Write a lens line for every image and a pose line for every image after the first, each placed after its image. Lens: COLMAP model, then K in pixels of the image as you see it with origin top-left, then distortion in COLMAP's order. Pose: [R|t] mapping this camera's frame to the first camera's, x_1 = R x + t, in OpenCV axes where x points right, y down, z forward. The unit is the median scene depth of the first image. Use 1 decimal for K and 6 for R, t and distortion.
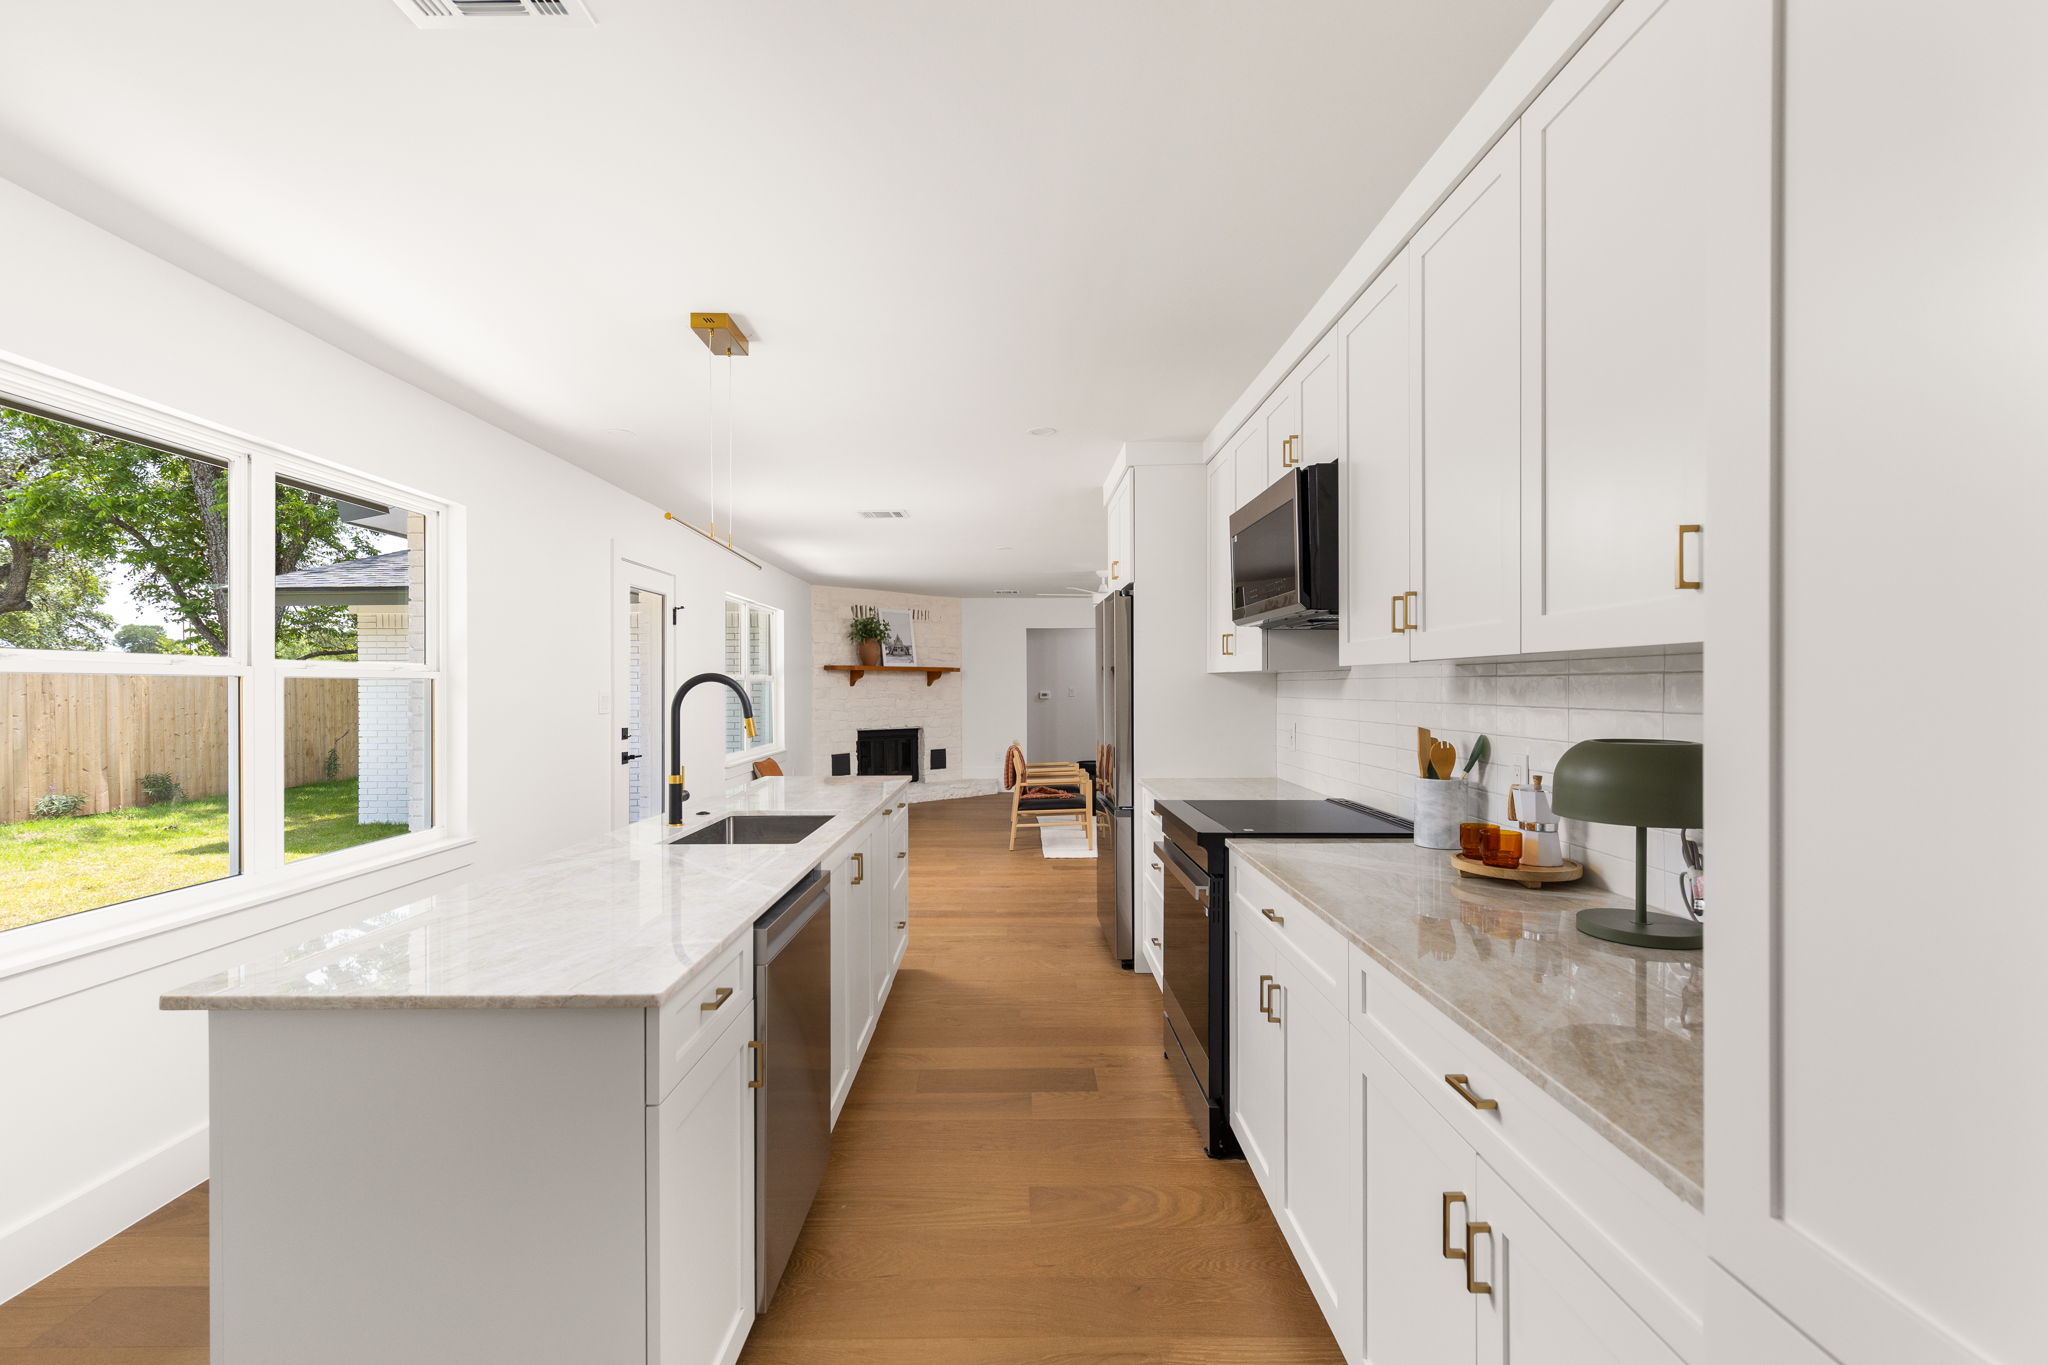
lens RADIAL K [[938.3, 0, 1033.4], [0, 938.3, 682.3], [0, 0, 1]] dist [0.008378, -0.001208]
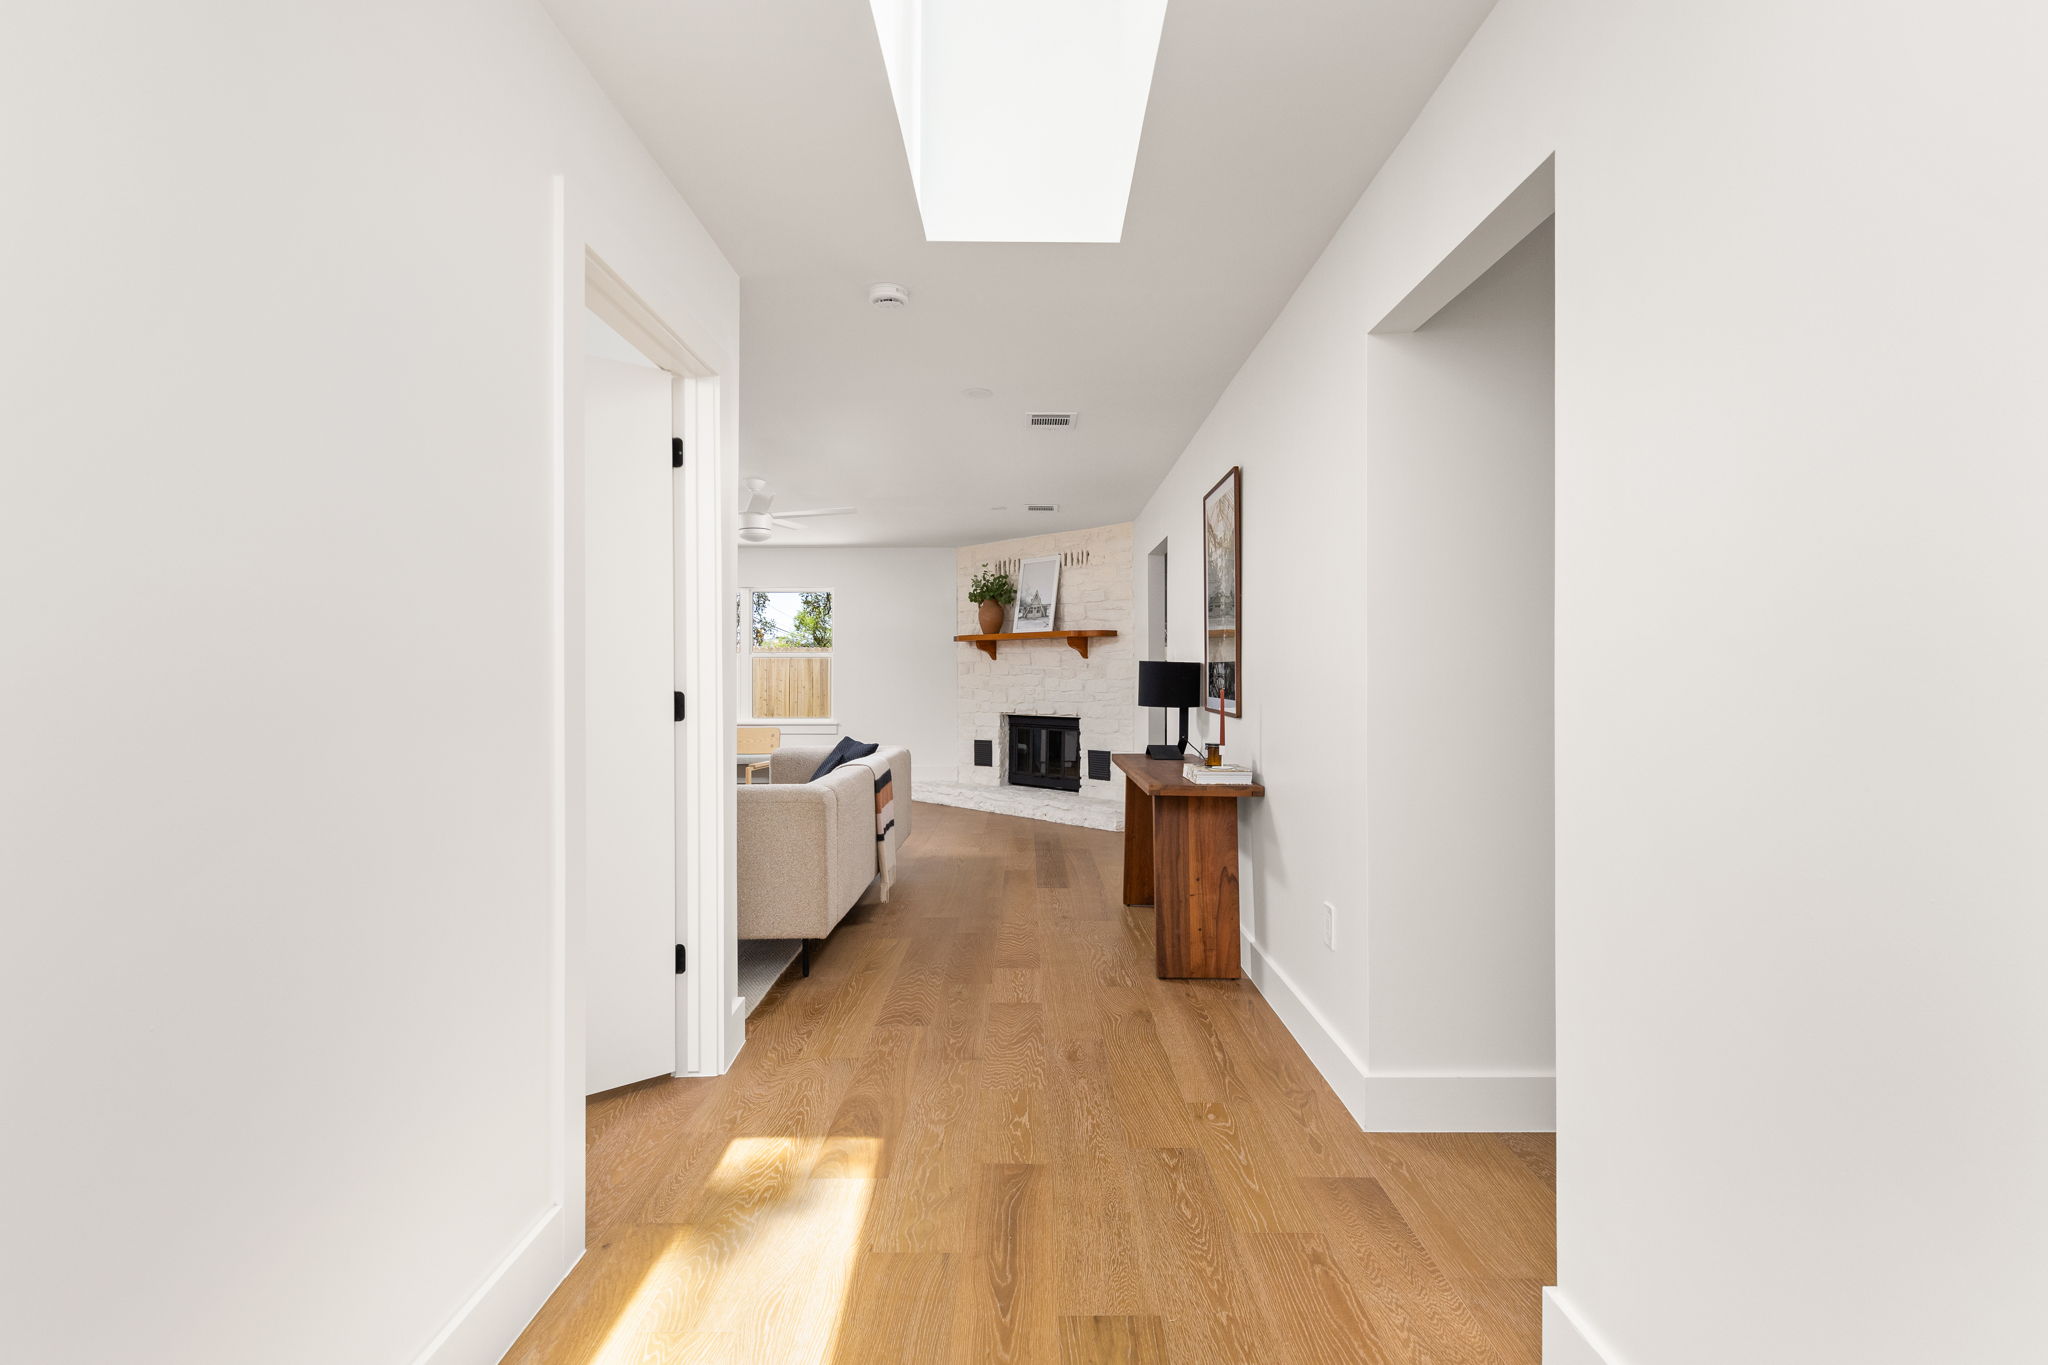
lens RADIAL K [[938.3, 0, 1033.4], [0, 938.3, 682.3], [0, 0, 1]] dist [0.008378, -0.001208]
pose [[-0.005789, 0.003544, -0.999977, 0.611261], [-0.000408, 0.999994, 0.003547, 0.020241], [0.999983, 0.000429, -0.005787, 1.005438]]
